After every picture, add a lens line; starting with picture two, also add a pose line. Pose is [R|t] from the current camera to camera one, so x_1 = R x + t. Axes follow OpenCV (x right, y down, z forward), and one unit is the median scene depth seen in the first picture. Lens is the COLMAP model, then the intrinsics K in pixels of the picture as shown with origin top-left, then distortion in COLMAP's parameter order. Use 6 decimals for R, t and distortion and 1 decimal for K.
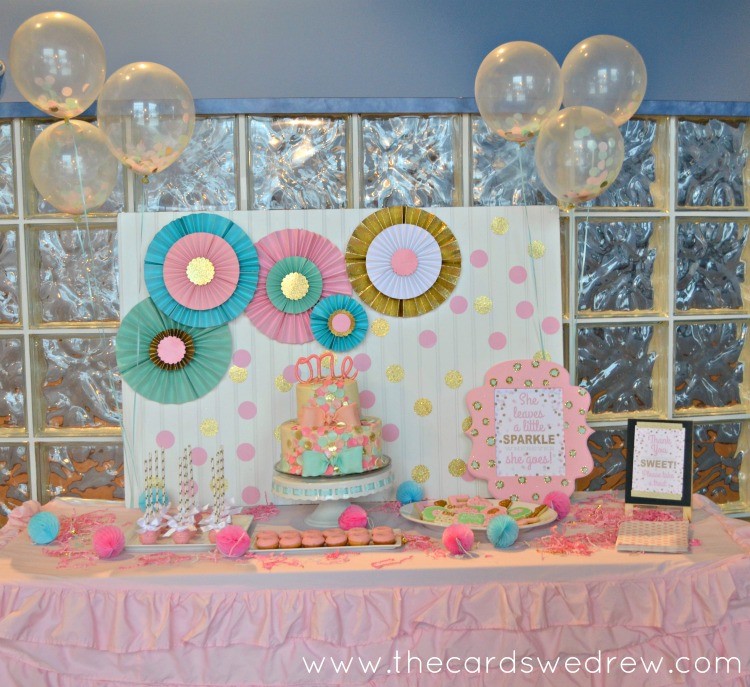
lens RADIAL K [[1166.4, 0, 378.3], [0, 1166.4, 343.0], [0, 0, 1]] dist [-0.052222, 0.000000]
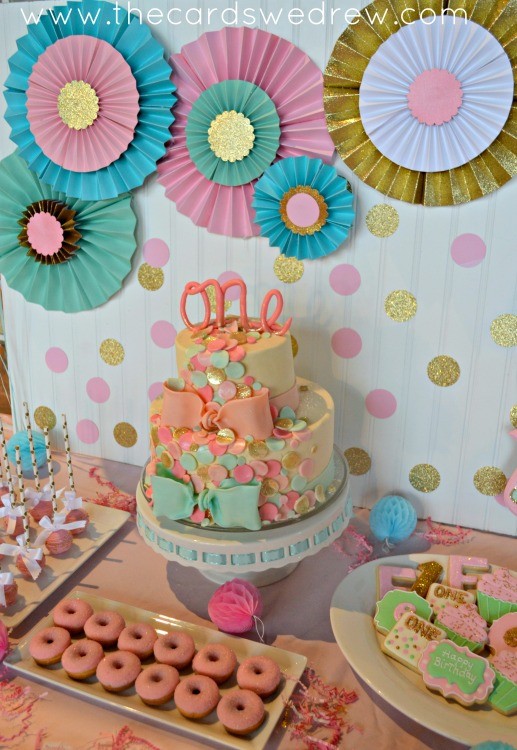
lens RADIAL K [[728.6, 0, 260.4], [0, 728.6, 368.9], [0, 0, 1]] dist [-0.067823, 0.000000]
pose [[0.921404, 0.159666, -0.354291, 0.081579], [-0.042647, 0.947735, 0.316196, -0.053086], [0.386260, -0.276235, 0.880056, 0.667008]]
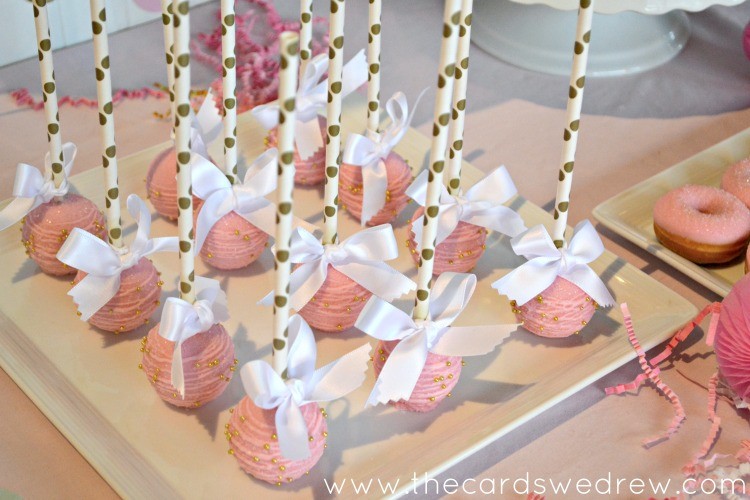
lens RADIAL K [[1403.9, 0, 374.5], [0, 1403.9, 249.7], [0, 0, 1]] dist [-0.026016, 0.000000]
pose [[0.756710, -0.326081, 0.566623, -0.264748], [-0.012212, 0.859524, 0.510949, 0.027624], [-0.653637, -0.393560, 0.646428, 0.754927]]
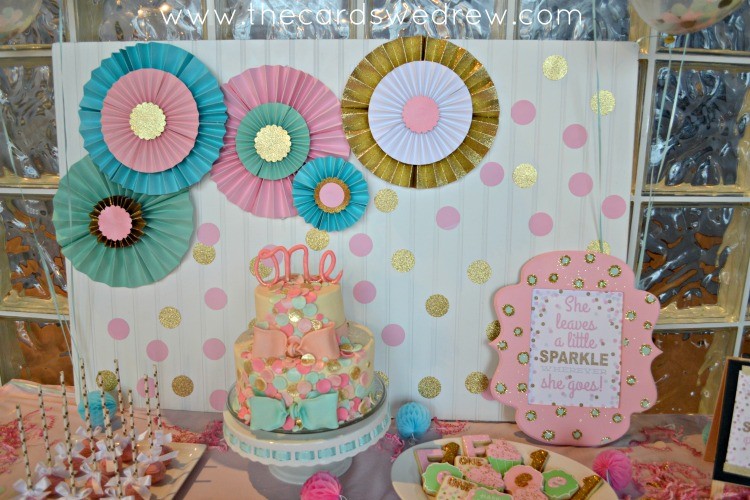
lens RADIAL K [[649.8, 0, 362.7], [0, 649.8, 260.1], [0, 0, 1]] dist [-0.083176, 0.020106]
pose [[0.993392, 0.049373, -0.103608, 0.032675], [-0.031190, 0.984900, 0.170290, -0.047260], [0.110451, -0.165933, 0.979932, 0.583483]]
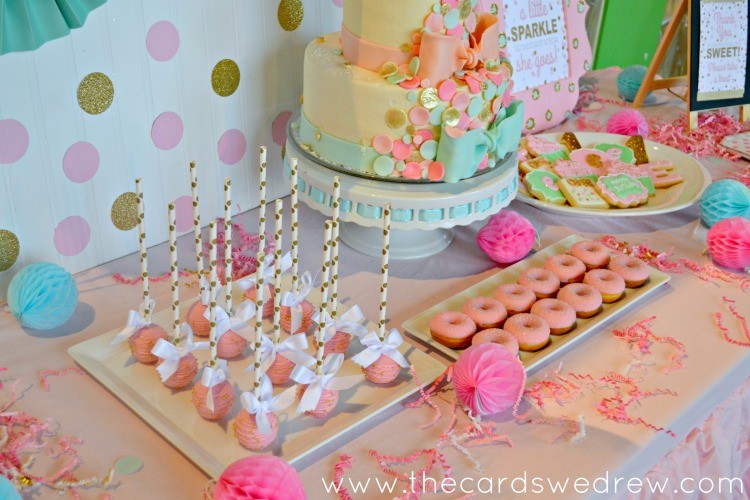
lens RADIAL K [[963.6, 0, 369.0], [0, 963.6, 250.9], [0, 0, 1]] dist [-0.020807, 0.000000]
pose [[0.701245, -0.274281, 0.658046, -0.327777], [-0.019746, 0.915203, 0.402509, -0.019923], [-0.712646, -0.295252, 0.636366, 0.683135]]
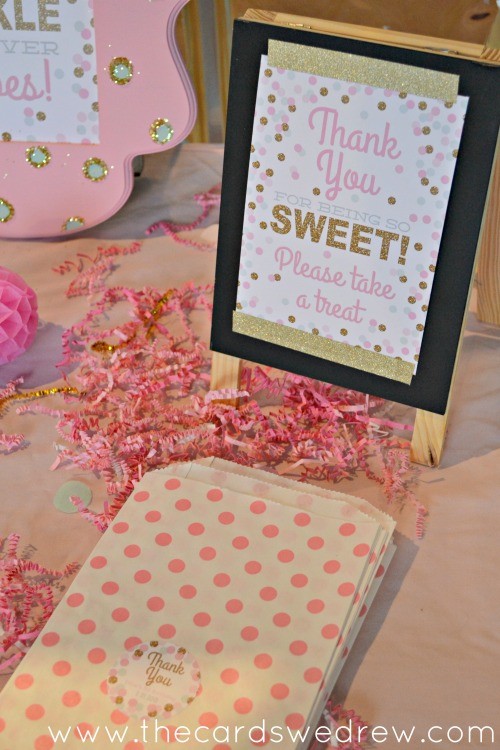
lens RADIAL K [[1149.2, 0, 249.3], [0, 1149.2, 375.1], [0, 0, 1]] dist [-0.013677, 0.000000]
pose [[0.989615, 0.074283, -0.123062, 0.236048], [0.017382, 0.787997, 0.615434, -0.017272], [0.142689, -0.611182, 0.778522, 0.739478]]
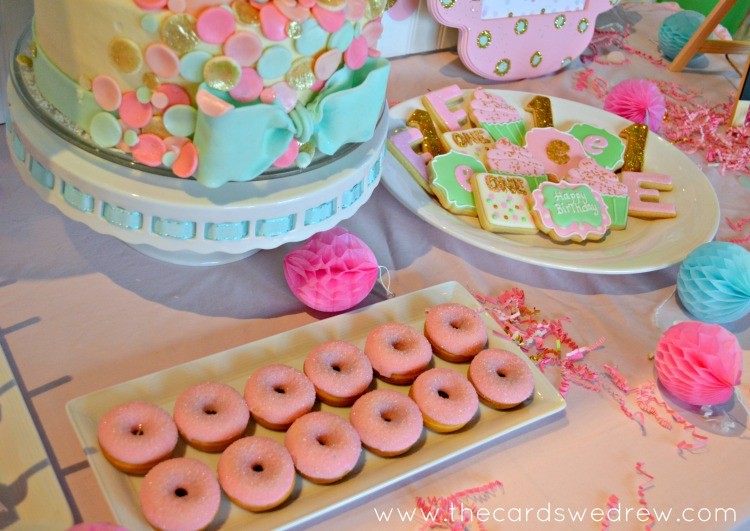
lens RADIAL K [[899.6, 0, 347.7], [0, 899.6, 277.3], [0, 0, 1]] dist [-0.054251, 0.000000]
pose [[0.825465, -0.215656, 0.521631, -0.139145], [-0.167222, 0.789218, 0.590907, -0.002037], [-0.539114, -0.575002, 0.615410, 0.752829]]
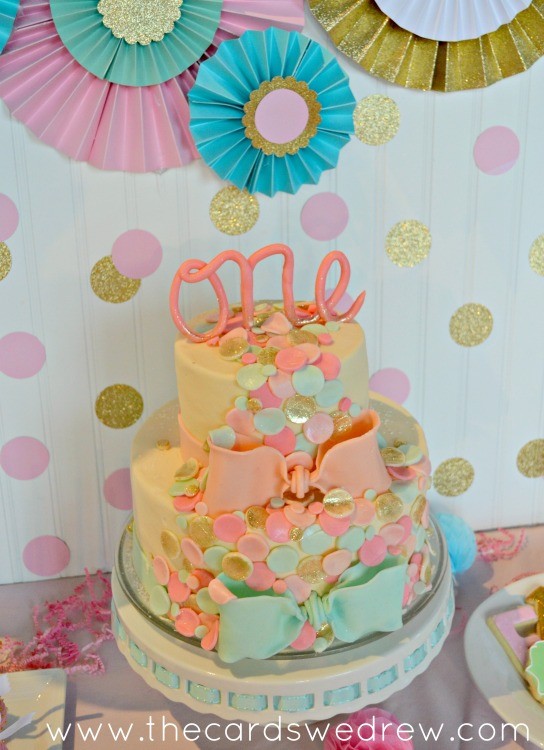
lens RADIAL K [[1003.6, 0, 269.6], [0, 1003.6, 387.5], [0, 0, 1]] dist [-0.029432, 0.000000]
pose [[0.989826, -0.043192, 0.135568, -0.077647], [-0.010963, 0.926826, 0.375332, -0.053251], [-0.141859, -0.372999, 0.916923, 0.696830]]
